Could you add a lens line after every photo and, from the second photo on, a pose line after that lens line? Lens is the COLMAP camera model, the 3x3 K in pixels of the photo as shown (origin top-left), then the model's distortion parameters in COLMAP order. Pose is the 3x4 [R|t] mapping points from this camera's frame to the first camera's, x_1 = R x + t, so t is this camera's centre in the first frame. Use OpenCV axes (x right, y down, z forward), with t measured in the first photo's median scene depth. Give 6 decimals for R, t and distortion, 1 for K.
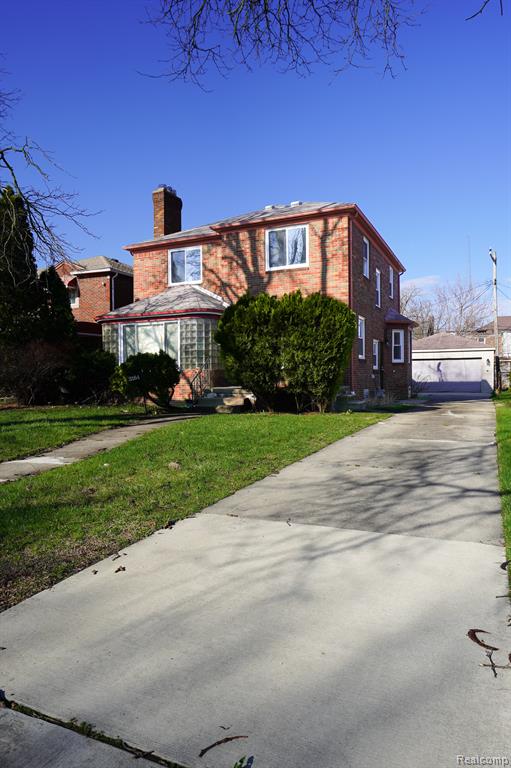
lens RADIAL K [[507.3, 0, 255.5], [0, 507.3, 384.0], [0, 0, 1]] dist [0.030623, -0.000184]
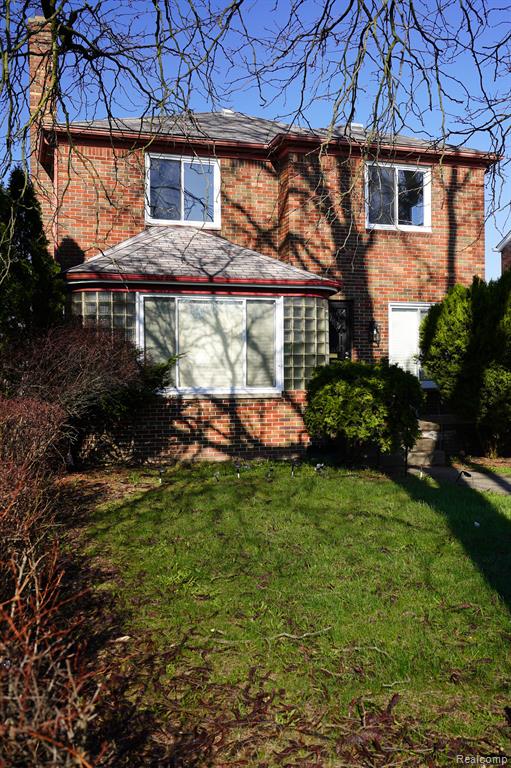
lens RADIAL K [[764.7, 0, 257.4], [0, 764.7, 384.5], [0, 0, 1]] dist [0.010439, -0.004621]
pose [[0.737552, 0.003424, 0.675281, -0.703871], [0.004767, 0.999936, -0.010277, -0.025278], [-0.675273, 0.010799, 0.737489, 0.415873]]
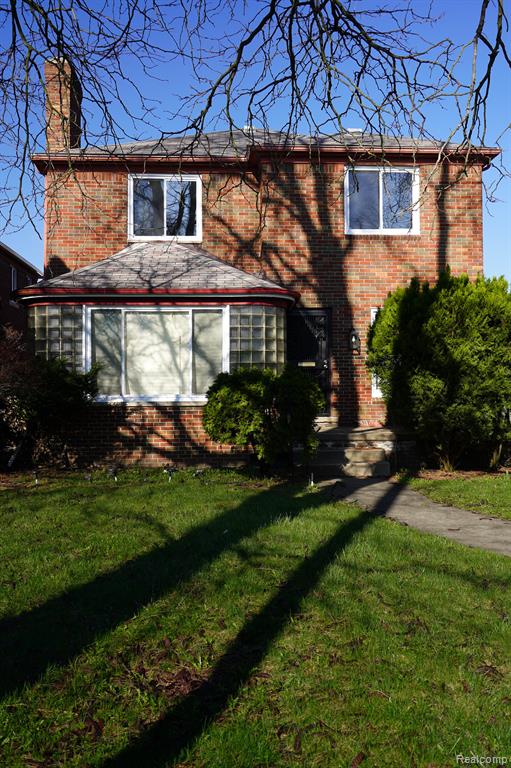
lens RADIAL K [[764.7, 0, 257.4], [0, 764.7, 384.5], [0, 0, 1]] dist [0.010439, -0.004621]
pose [[0.881643, 0.014791, 0.471686, -0.498719], [0.000361, 0.999487, -0.032017, -0.015671], [-0.471918, 0.028398, 0.881185, 0.261500]]
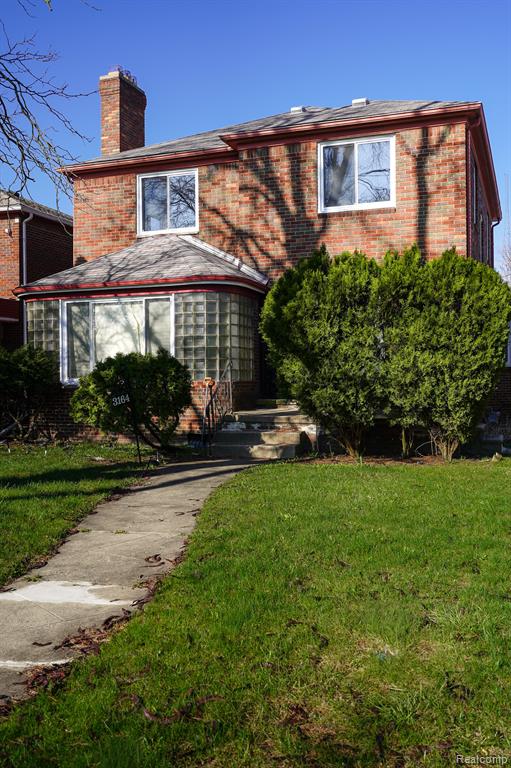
lens RADIAL K [[769.9, 0, 256.2], [0, 769.9, 385.3], [0, 0, 1]] dist [0.003188, 0.004517]
pose [[0.995882, -0.000417, 0.090656, -0.133398], [0.000996, 0.999979, -0.006346, -0.017312], [-0.090652, 0.006410, 0.995862, 0.122118]]
